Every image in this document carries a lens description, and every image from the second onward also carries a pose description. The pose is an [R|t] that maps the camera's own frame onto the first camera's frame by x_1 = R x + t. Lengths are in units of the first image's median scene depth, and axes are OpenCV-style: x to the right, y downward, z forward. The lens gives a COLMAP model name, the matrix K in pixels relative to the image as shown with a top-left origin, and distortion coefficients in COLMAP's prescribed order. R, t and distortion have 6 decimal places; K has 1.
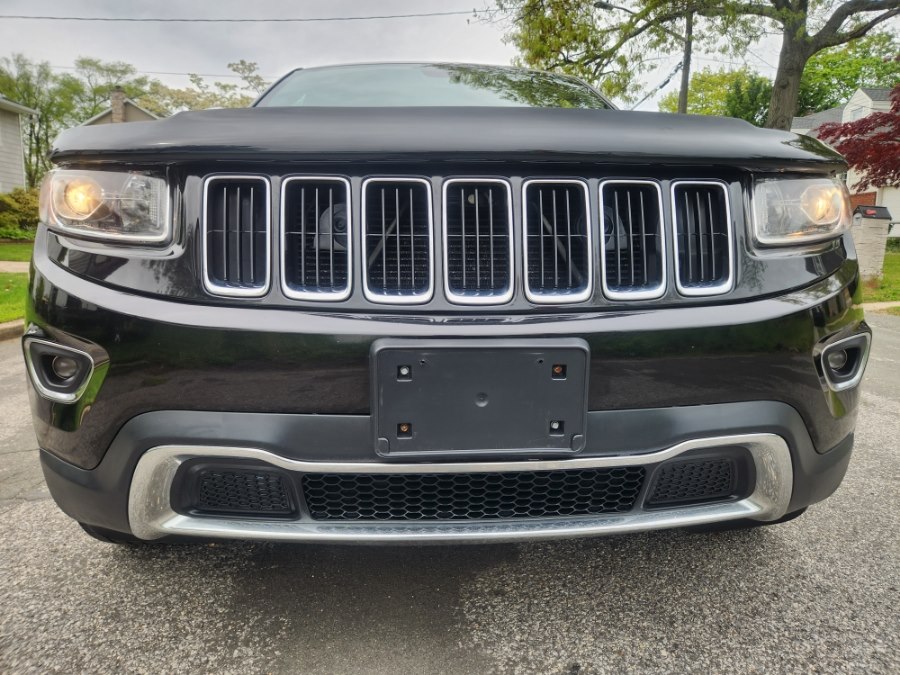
lens RADIAL K [[623.3, 0, 446.5], [0, 623.3, 337.9], [0, 0, 1]] dist [0.034078, -0.031429]
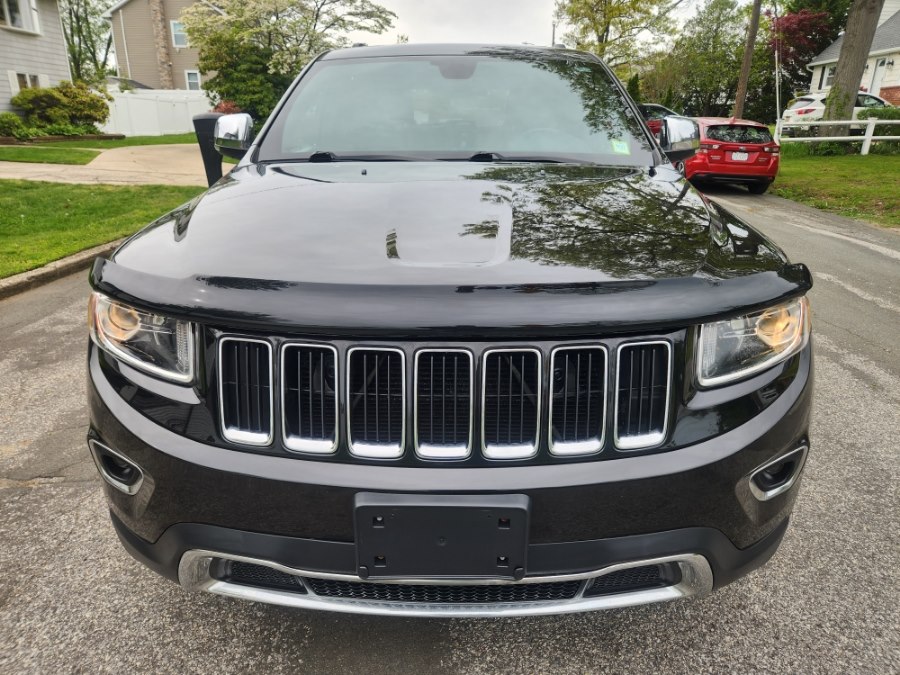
lens RADIAL K [[622.2, 0, 448.8], [0, 622.2, 332.7], [0, 0, 1]] dist [0.072297, -0.070567]
pose [[0.996513, 0.023631, -0.080023, 0.116395], [-0.006222, 0.977433, 0.211153, -0.411546], [0.083207, -0.209919, 0.974172, -0.096338]]
